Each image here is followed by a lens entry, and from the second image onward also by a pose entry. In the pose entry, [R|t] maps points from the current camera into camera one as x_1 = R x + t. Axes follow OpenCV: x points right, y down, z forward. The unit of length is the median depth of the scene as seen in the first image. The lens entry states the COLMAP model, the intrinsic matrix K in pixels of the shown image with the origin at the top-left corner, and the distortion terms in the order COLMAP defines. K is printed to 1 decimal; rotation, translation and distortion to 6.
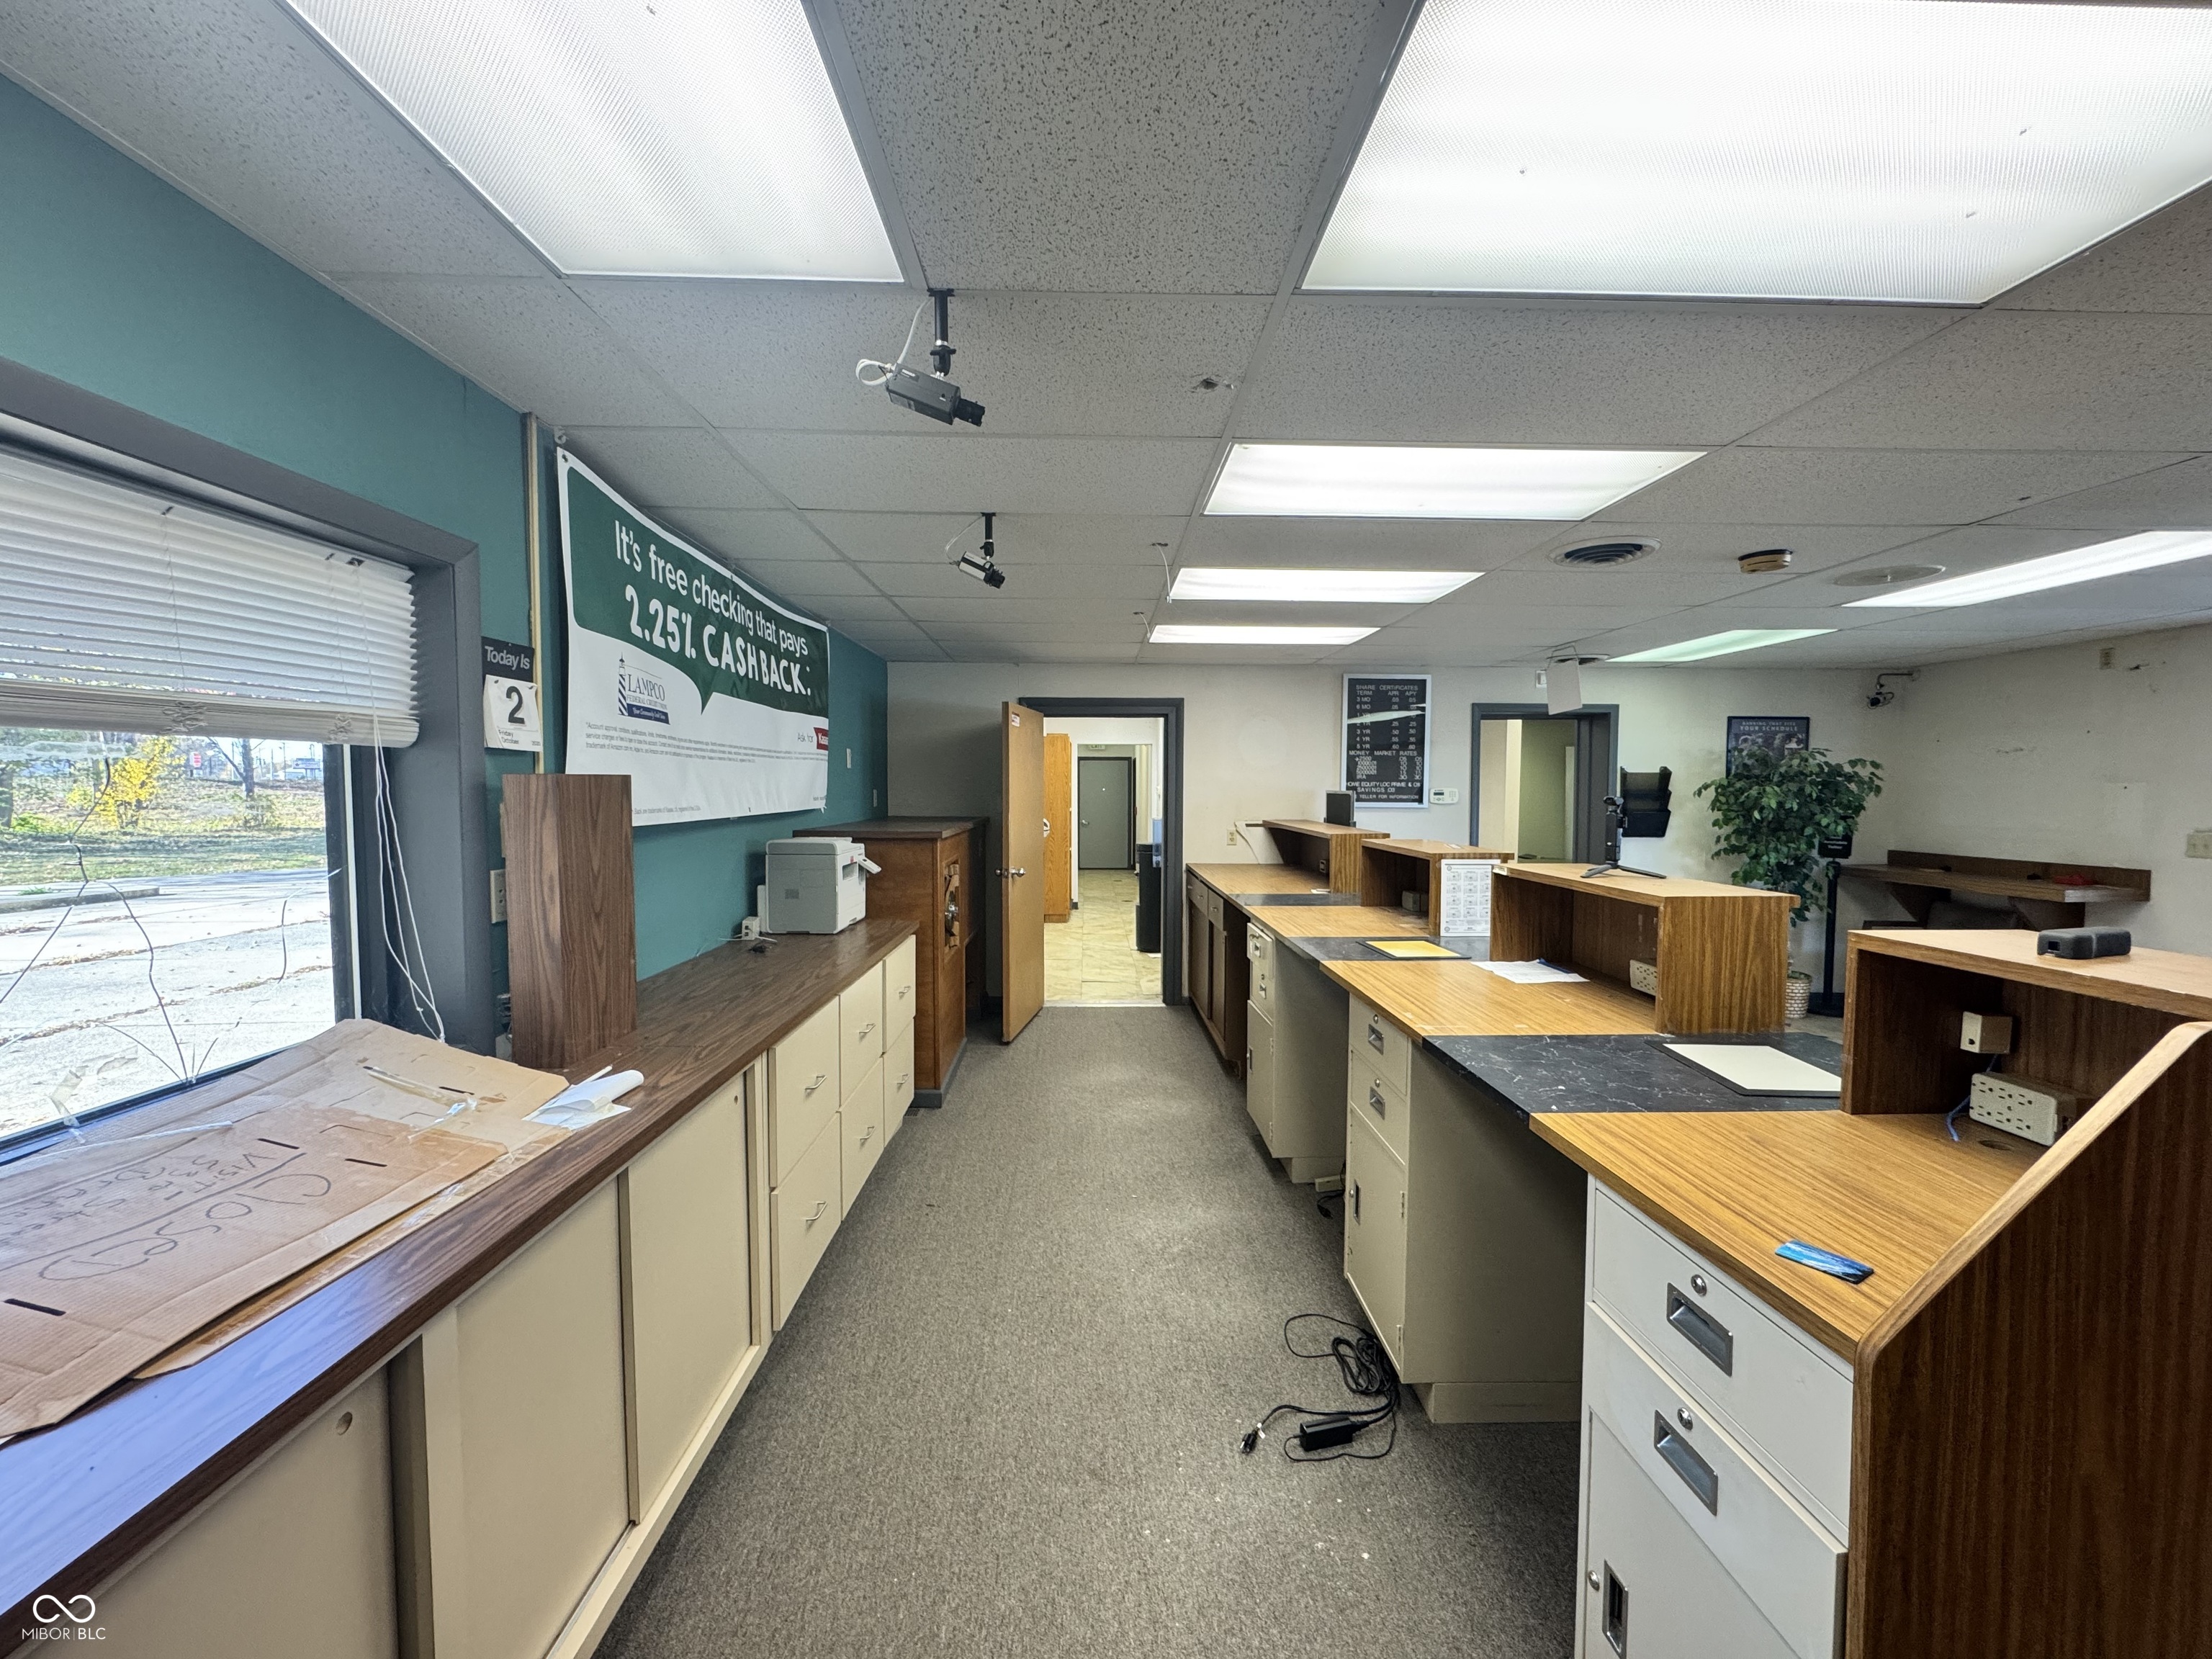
lens RADIAL K [[883.9, 0, 1107.6], [0, 883.9, 828.7], [0, 0, 1]] dist [-0.001322, 0.000782]
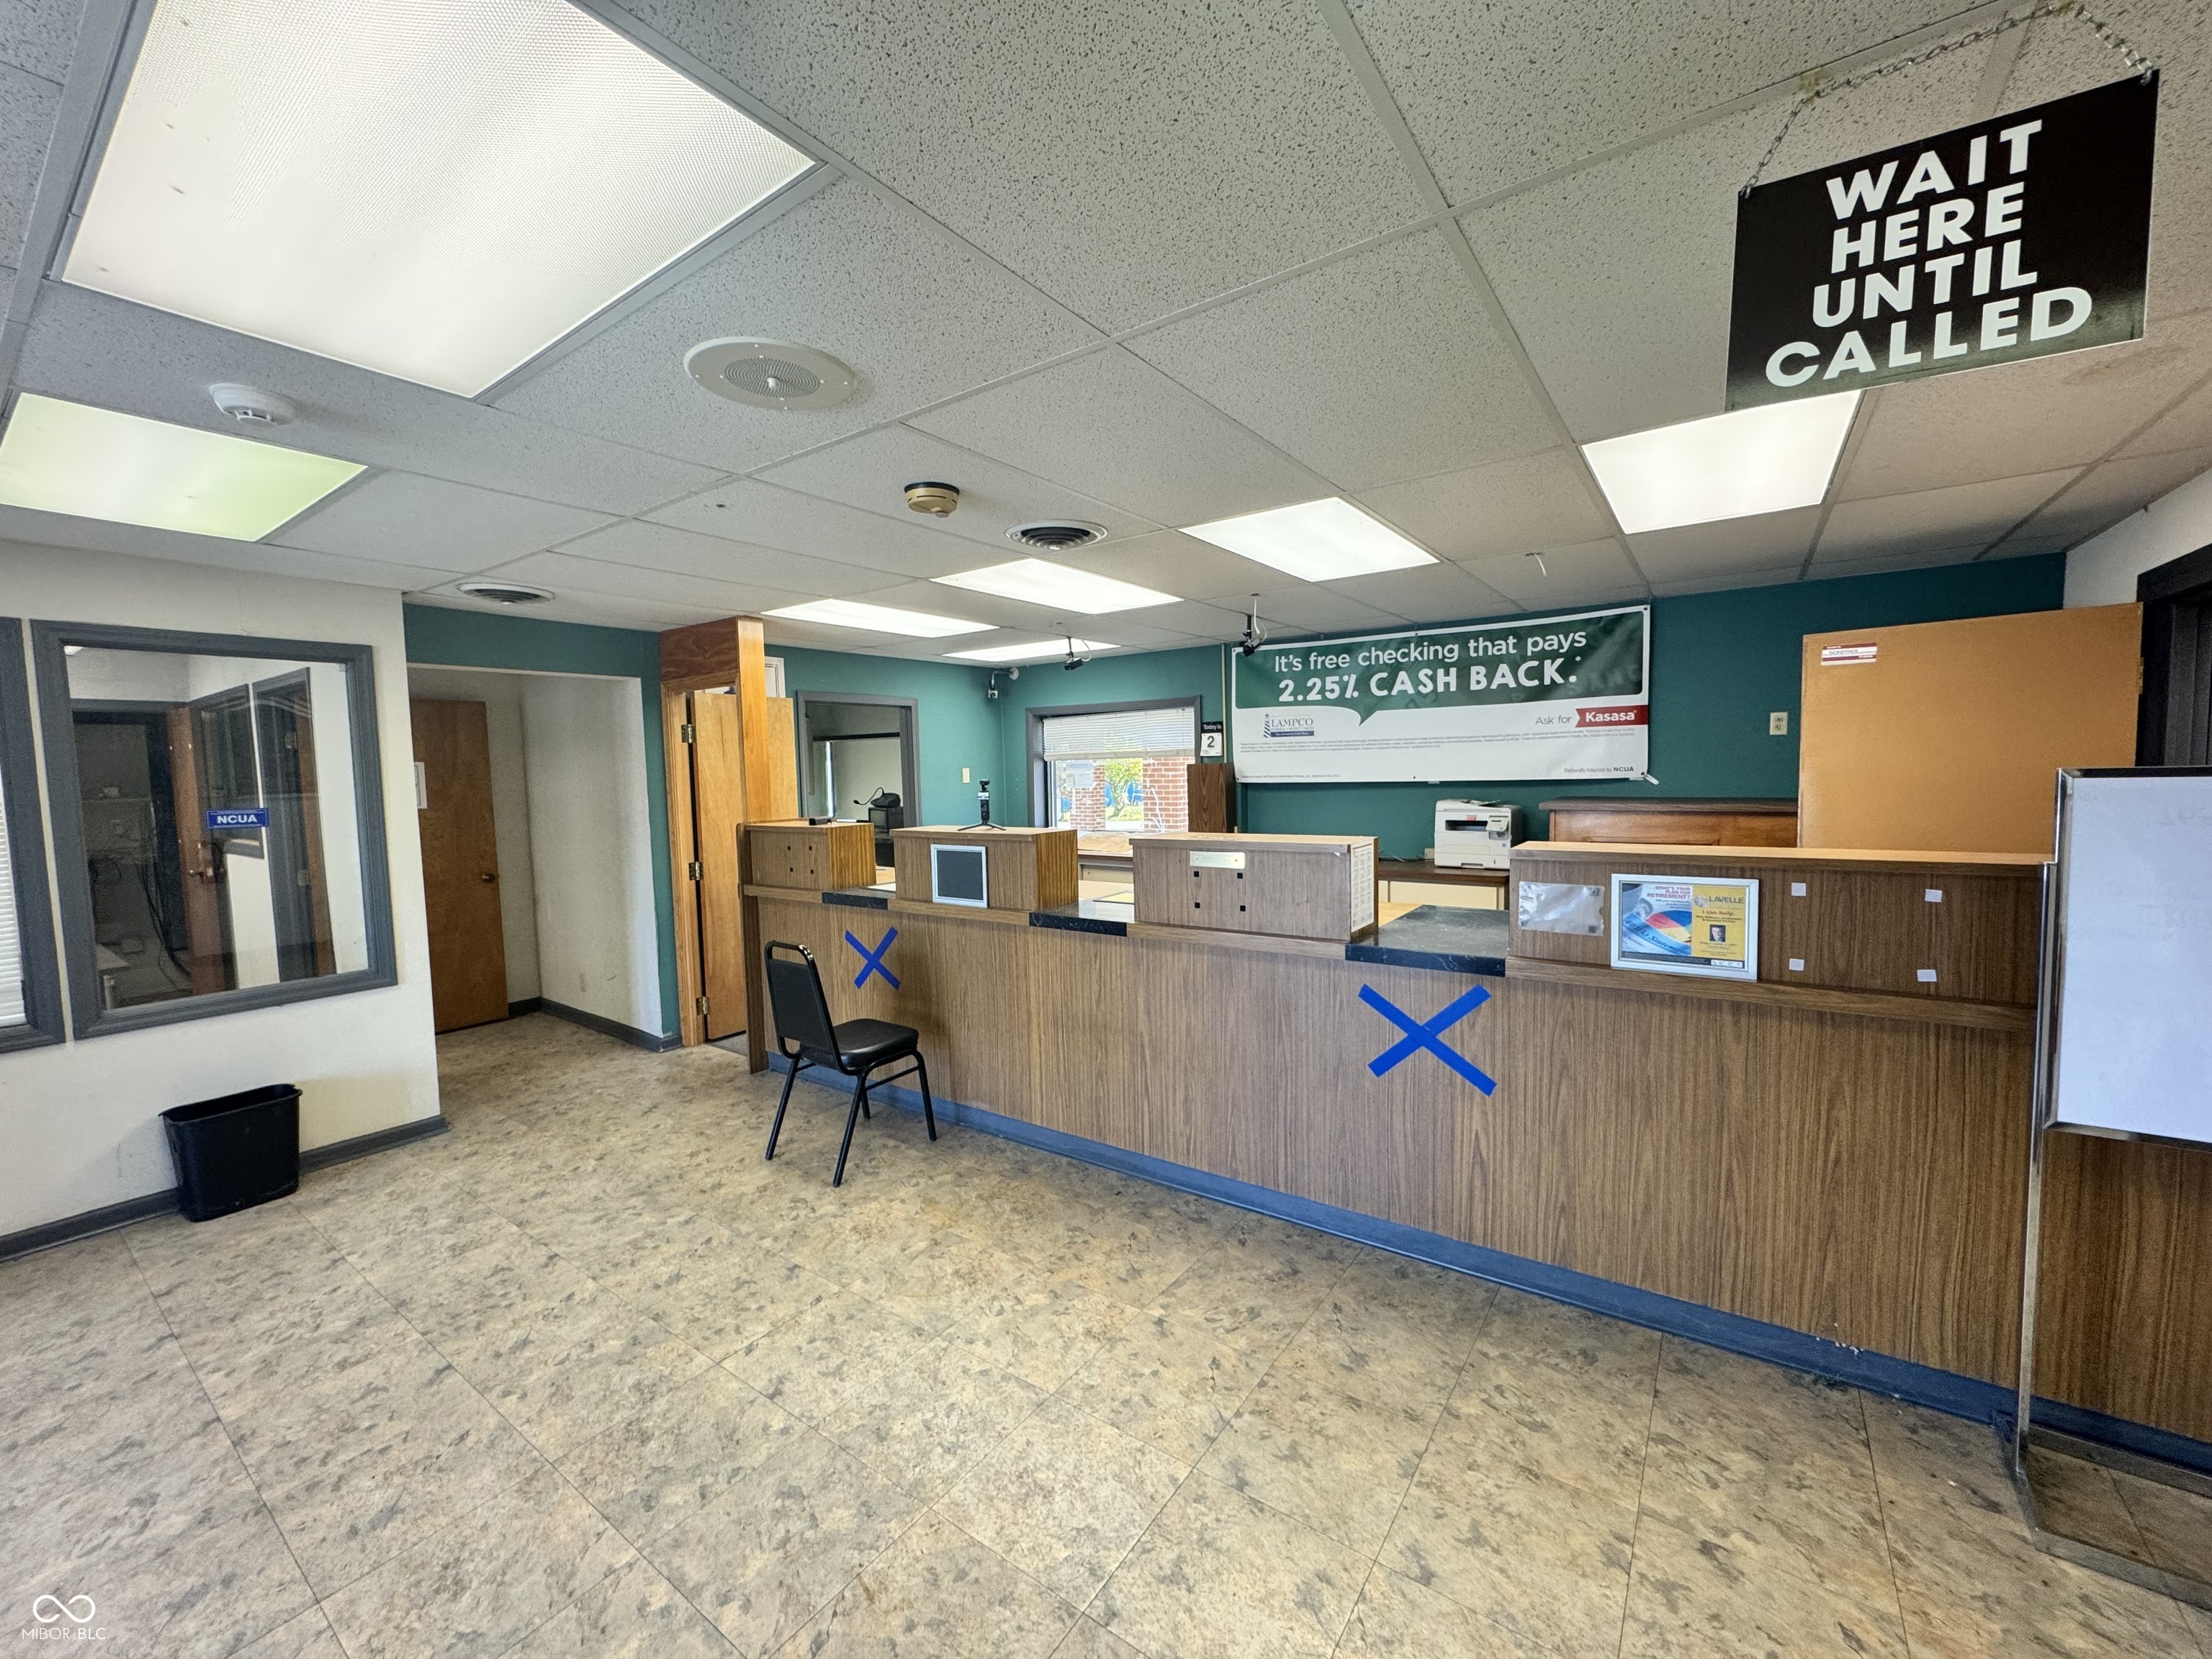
lens RADIAL K [[883.9, 0, 1104.1], [0, 883.9, 831.7], [0, 0, 1]] dist [-0.001322, 0.000782]
pose [[-0.603354, 0.069574, -0.794433, 2.013066], [-0.020945, 0.994461, 0.102999, -0.134657], [0.797198, 0.078784, -0.598555, 2.557841]]
